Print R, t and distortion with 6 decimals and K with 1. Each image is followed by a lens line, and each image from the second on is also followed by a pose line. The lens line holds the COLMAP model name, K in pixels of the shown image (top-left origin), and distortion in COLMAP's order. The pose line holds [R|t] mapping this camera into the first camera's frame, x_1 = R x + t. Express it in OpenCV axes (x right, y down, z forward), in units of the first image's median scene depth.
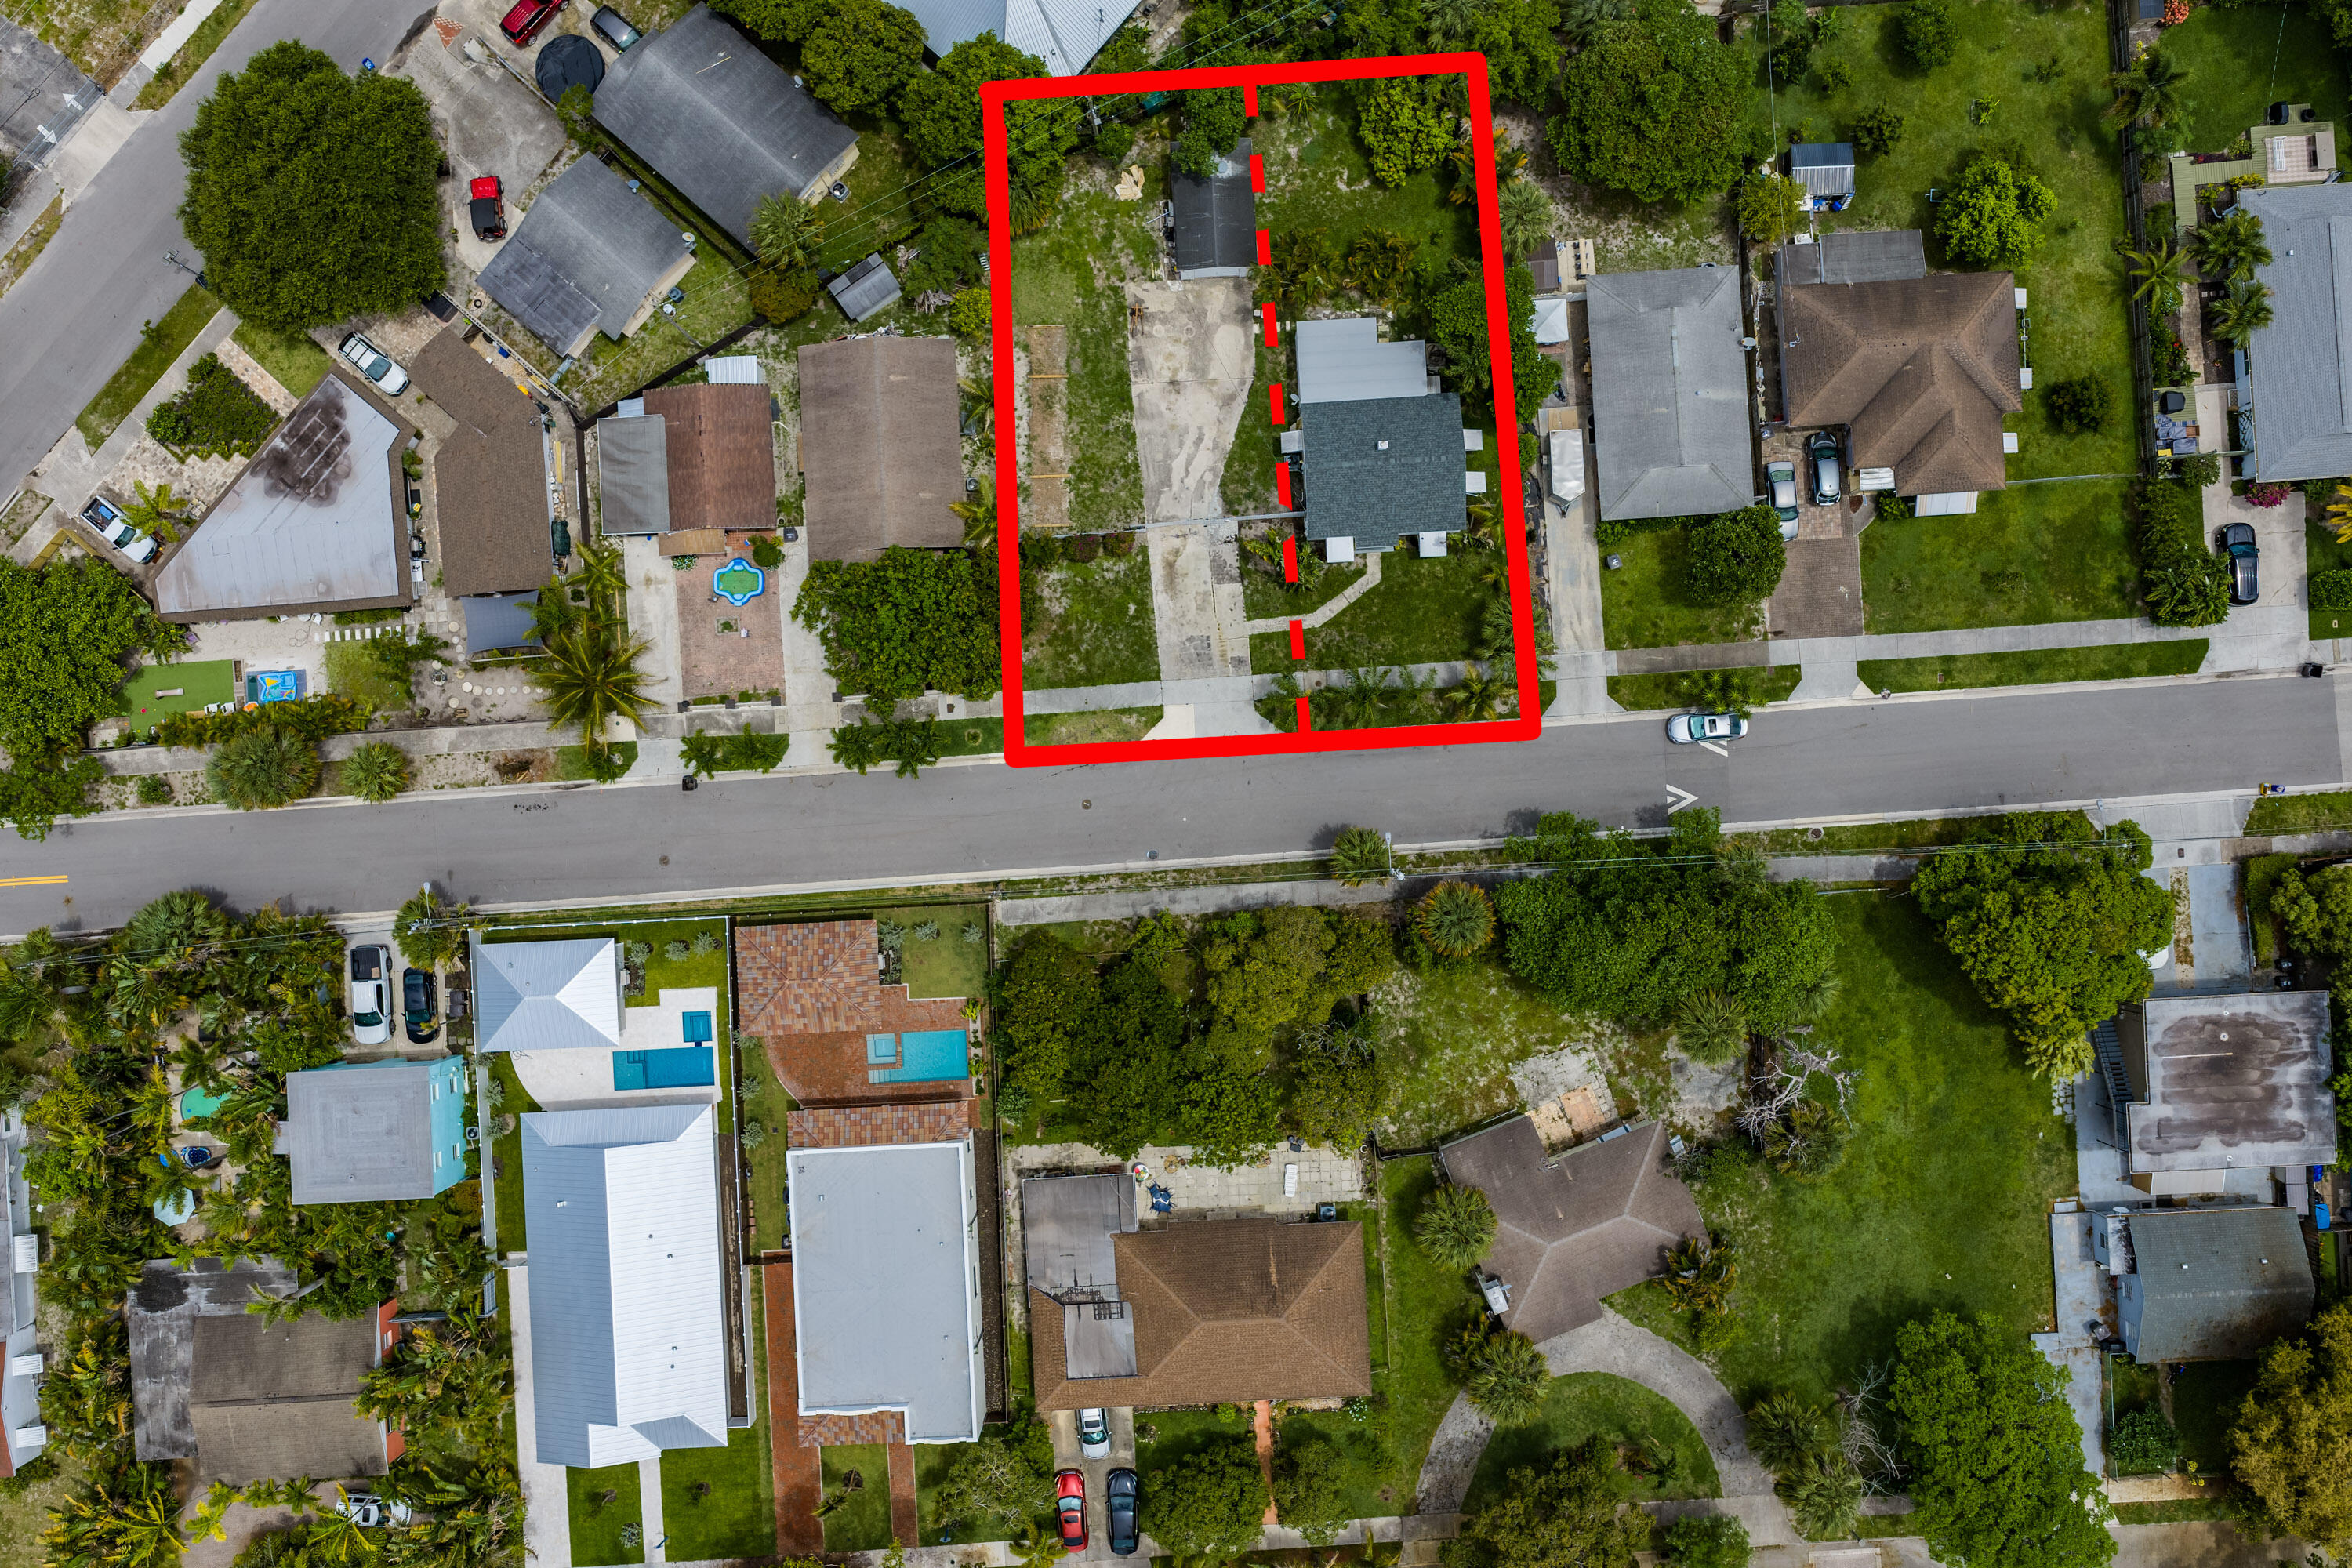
lens RADIAL K [[1939.1, 0, 1178.0], [0, 1939.1, 780.9], [0, 0, 1]] dist [0.022575, -0.037329]
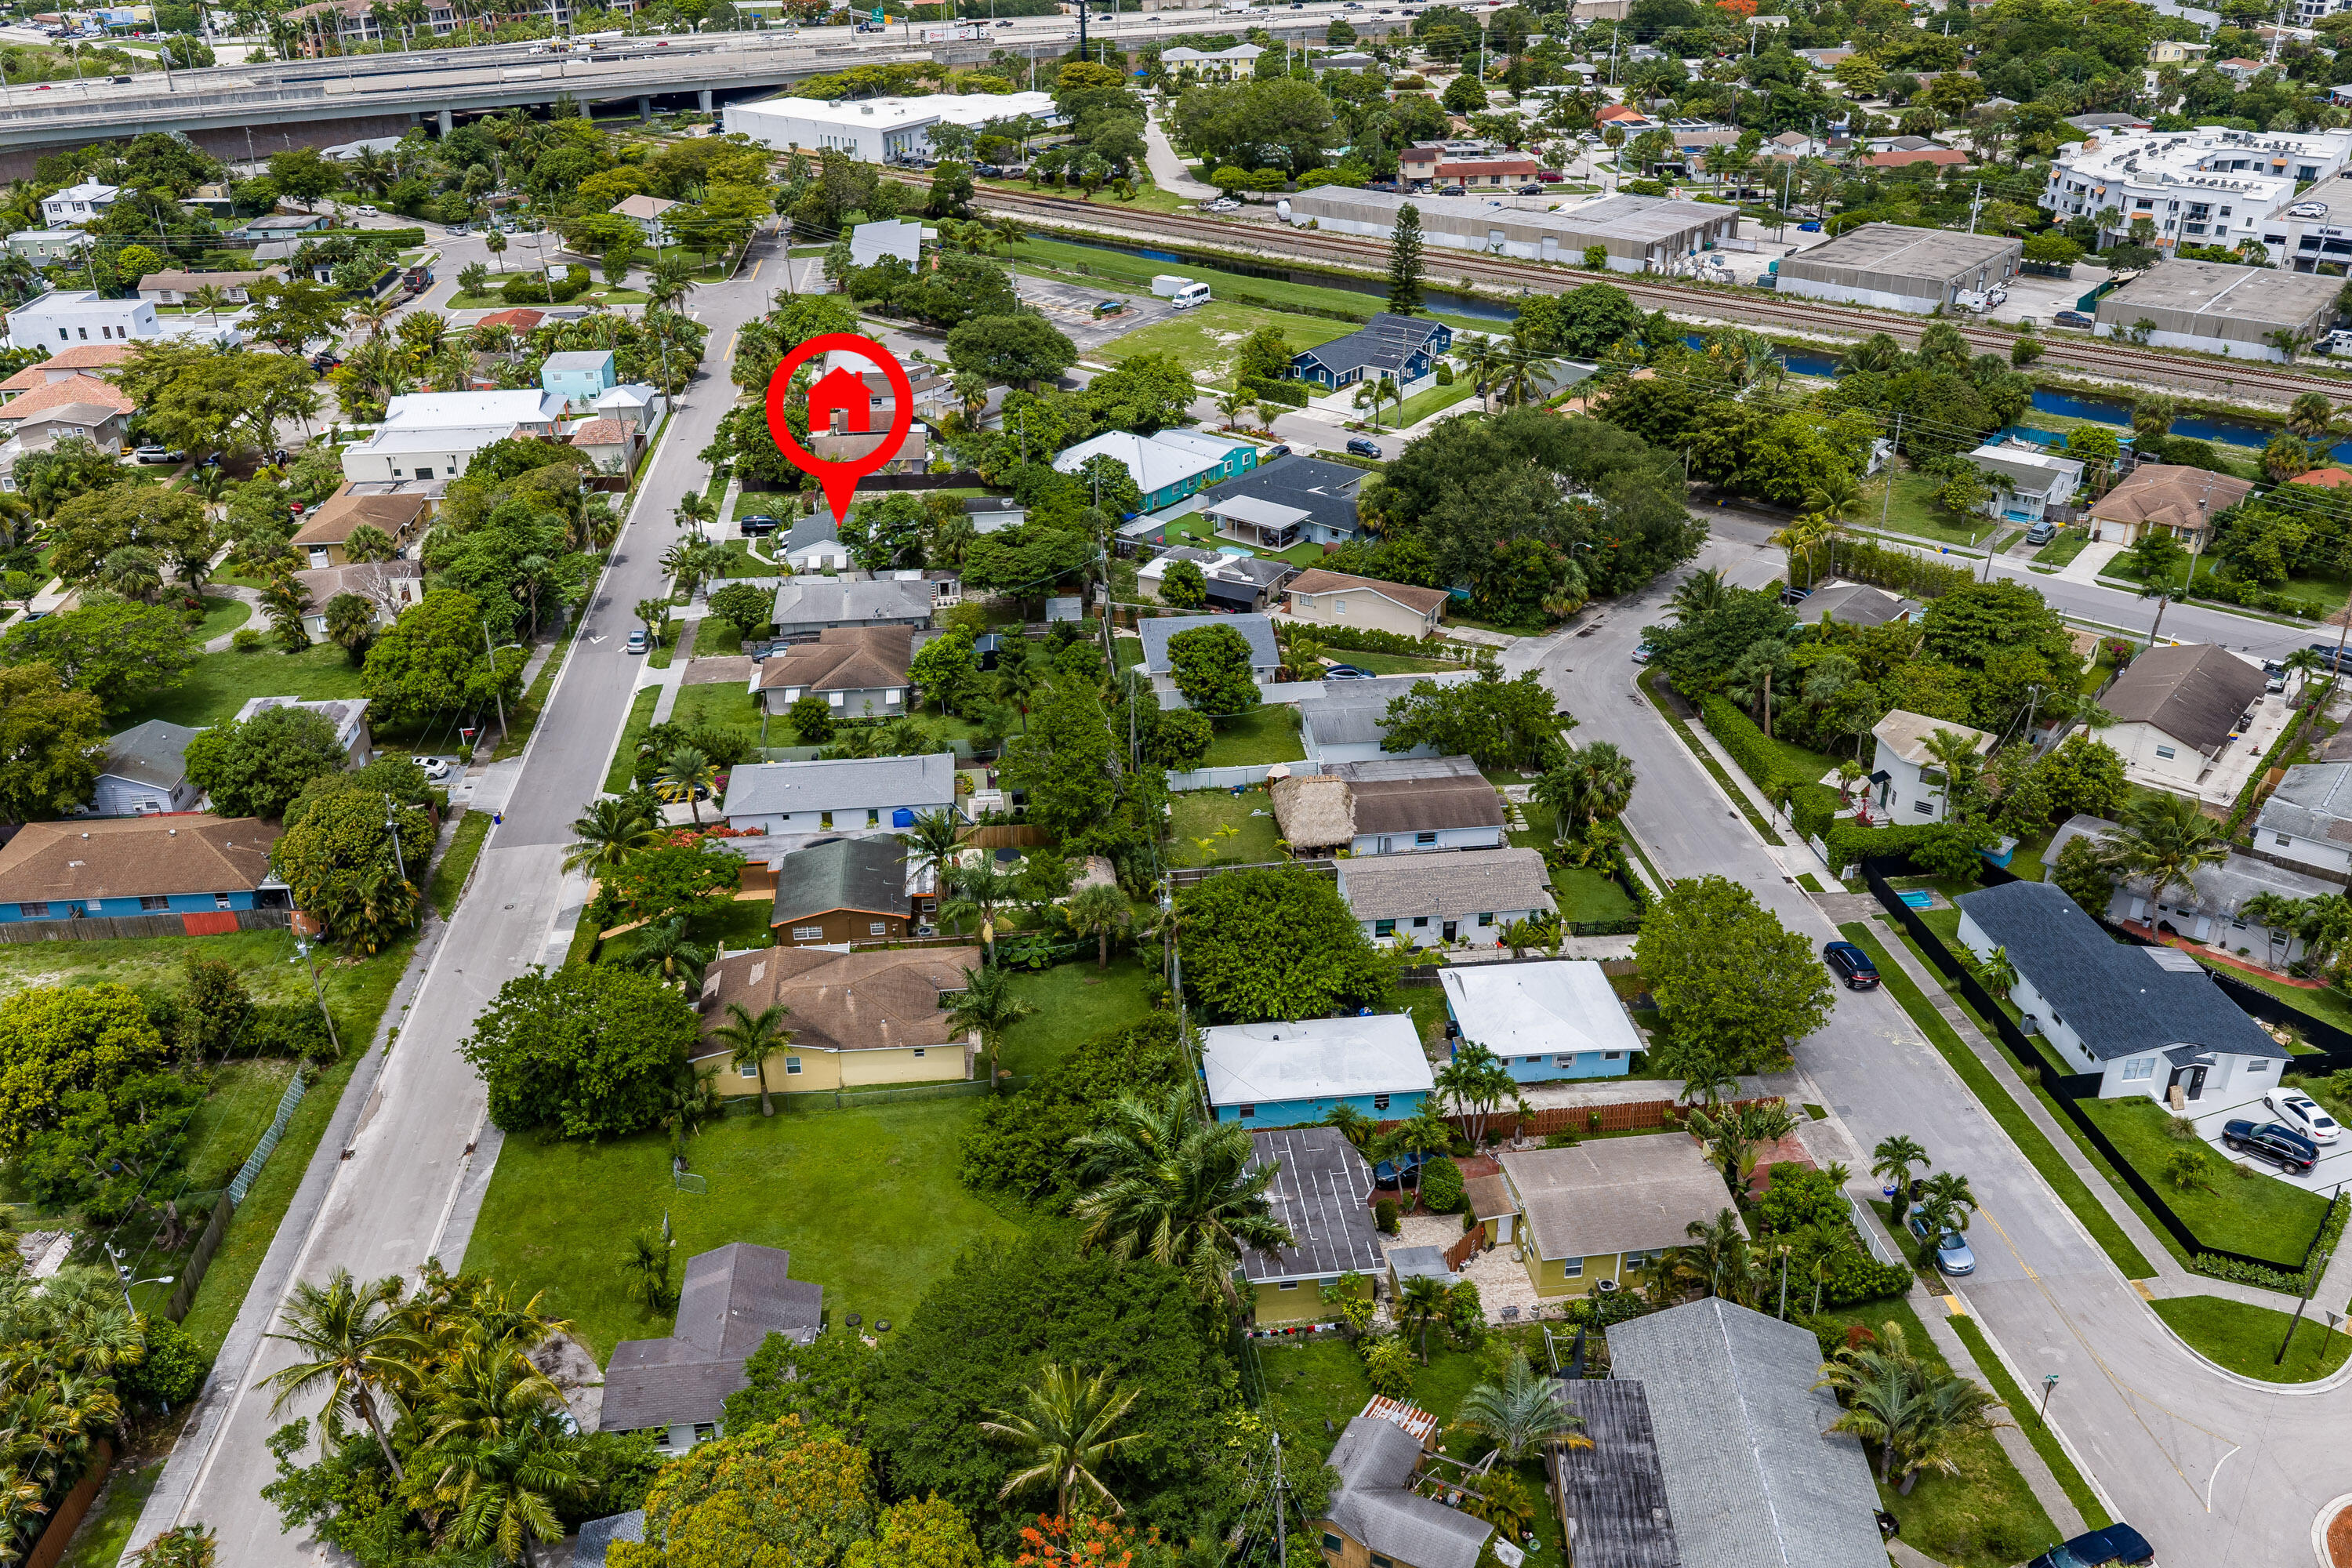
lens RADIAL K [[1939.1, 0, 1178.0], [0, 1939.1, 780.9], [0, 0, 1]] dist [0.022575, -0.037329]
pose [[0.035552, 0.466972, -0.883557, 1.696968], [-0.999242, 0.030633, -0.024016, -0.412708], [0.015851, 0.883741, 0.467707, 0.381782]]
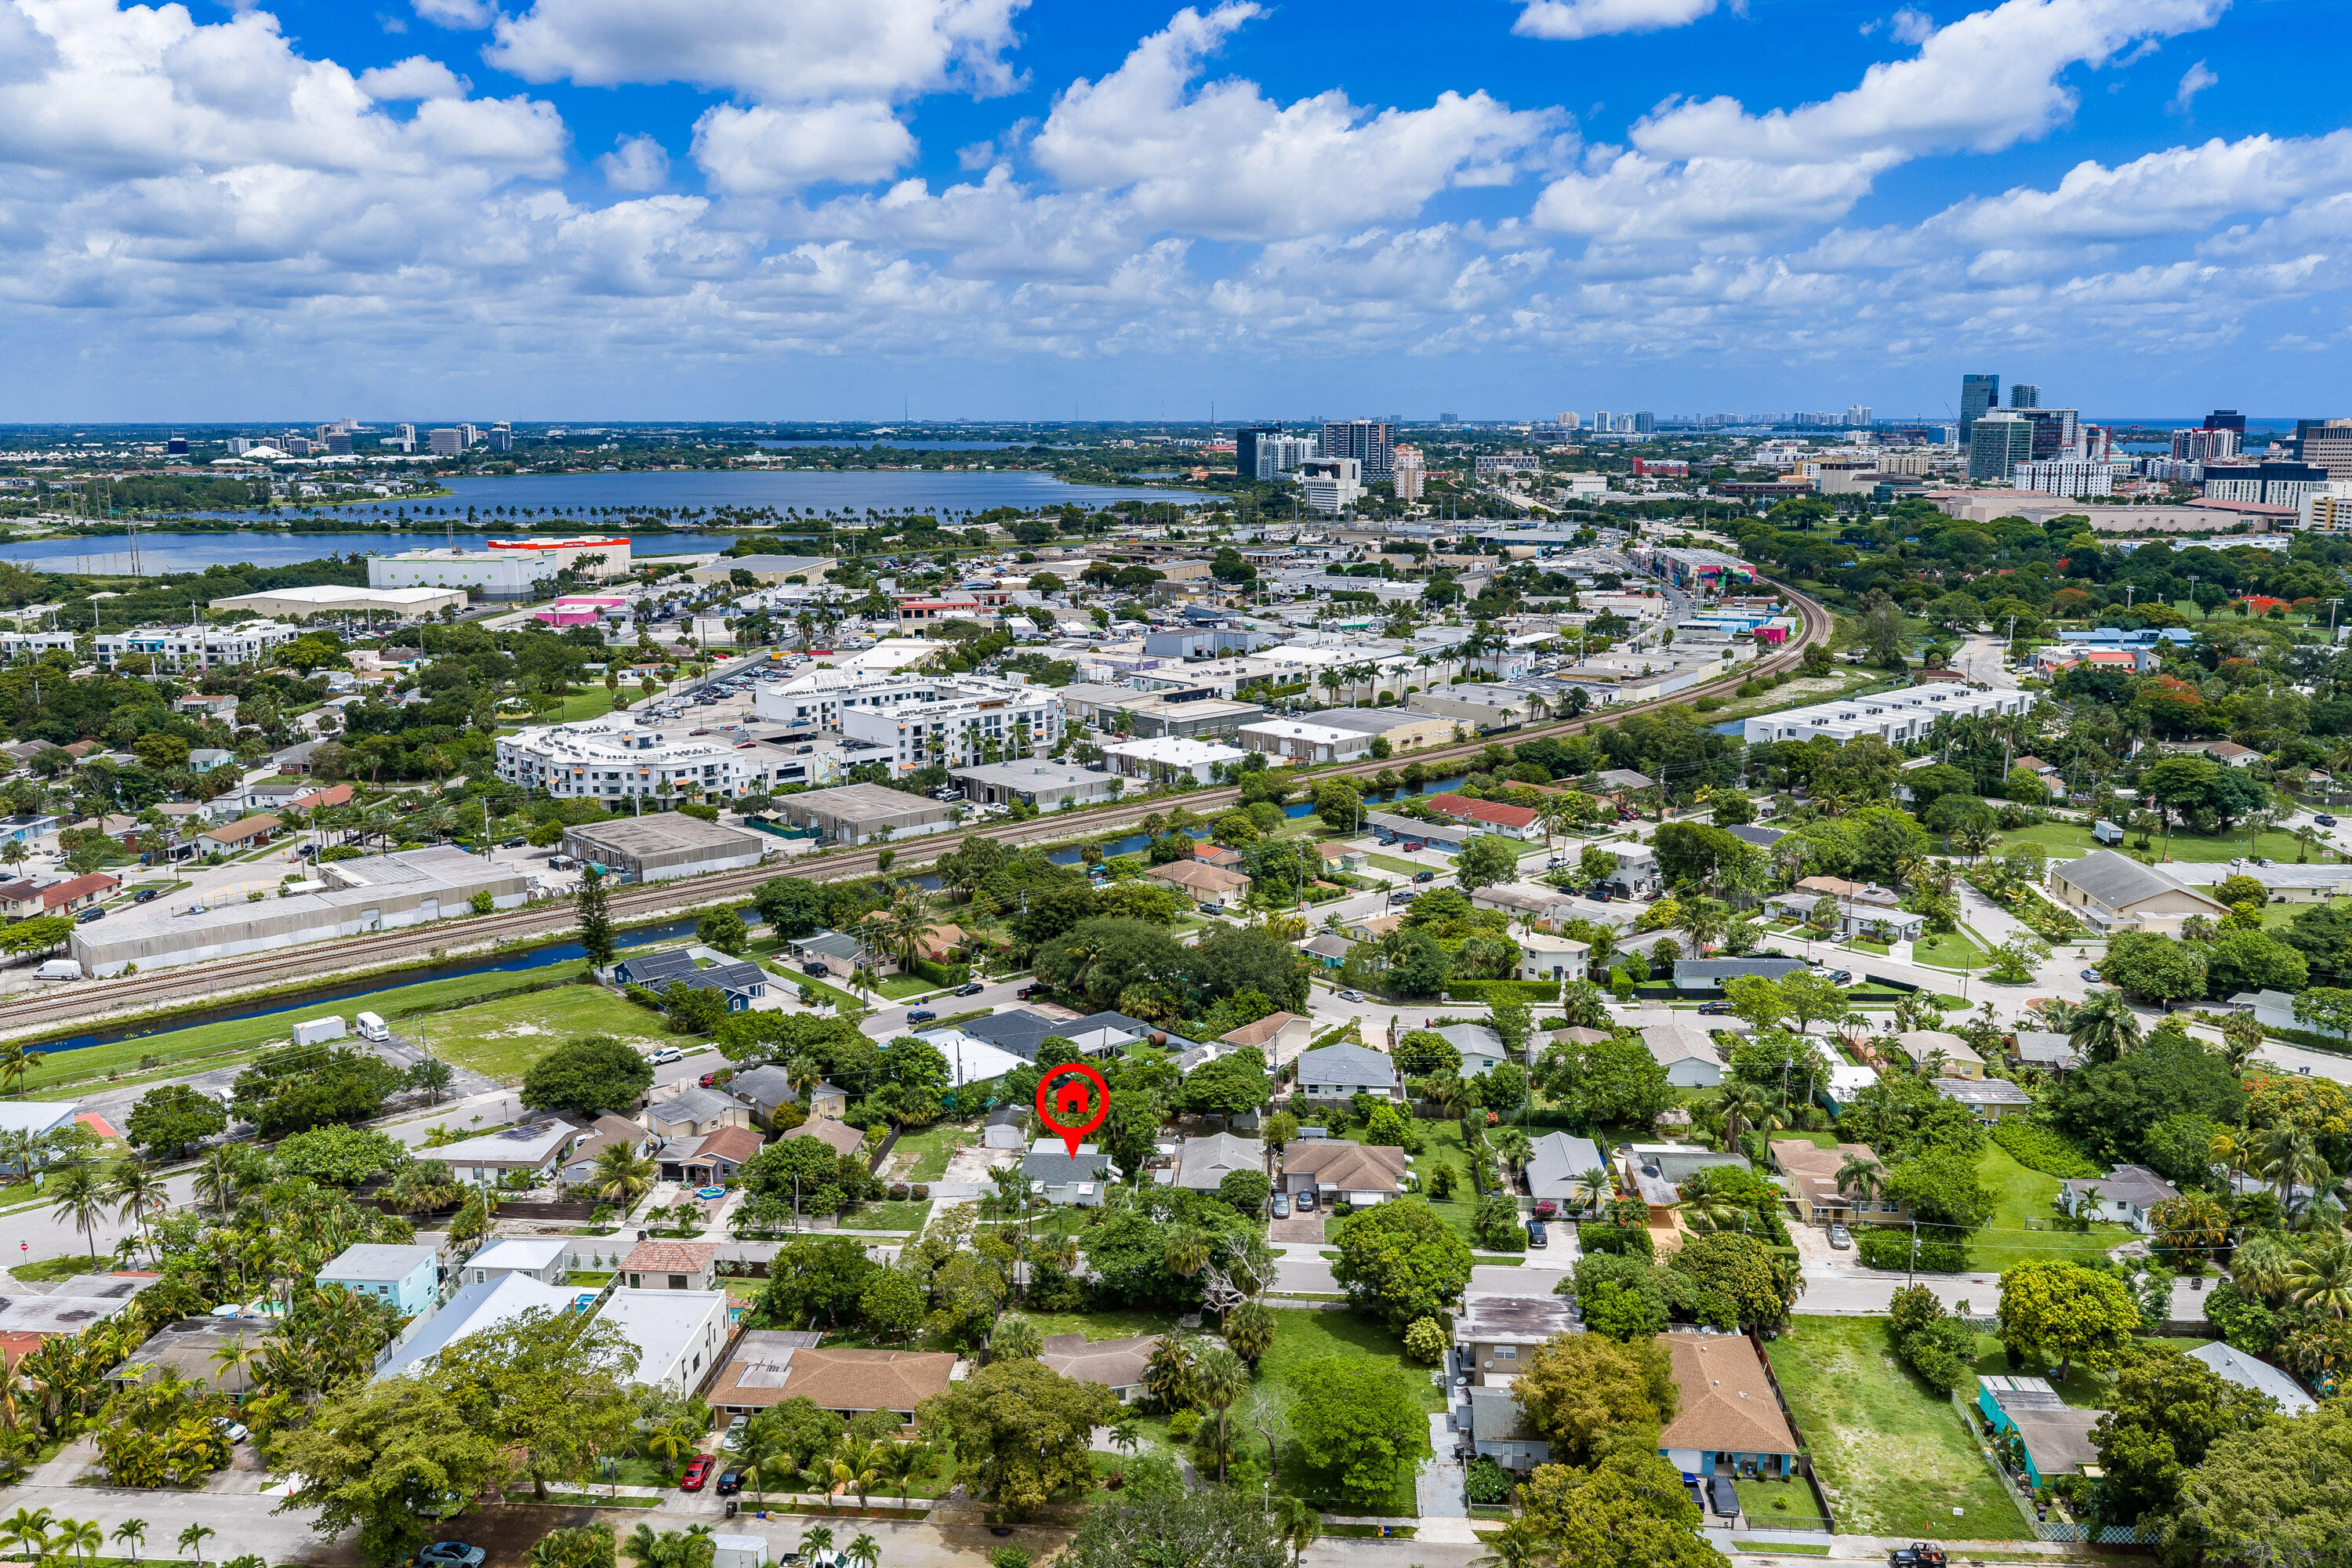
lens RADIAL K [[1939.1, 0, 1178.0], [0, 1939.1, 780.9], [0, 0, 1]] dist [0.022575, -0.037329]
pose [[0.991406, 0.034694, -0.126139, 0.427300], [-0.130434, 0.187826, -0.973503, 1.548928], [-0.010082, 0.981589, 0.190737, 0.264949]]
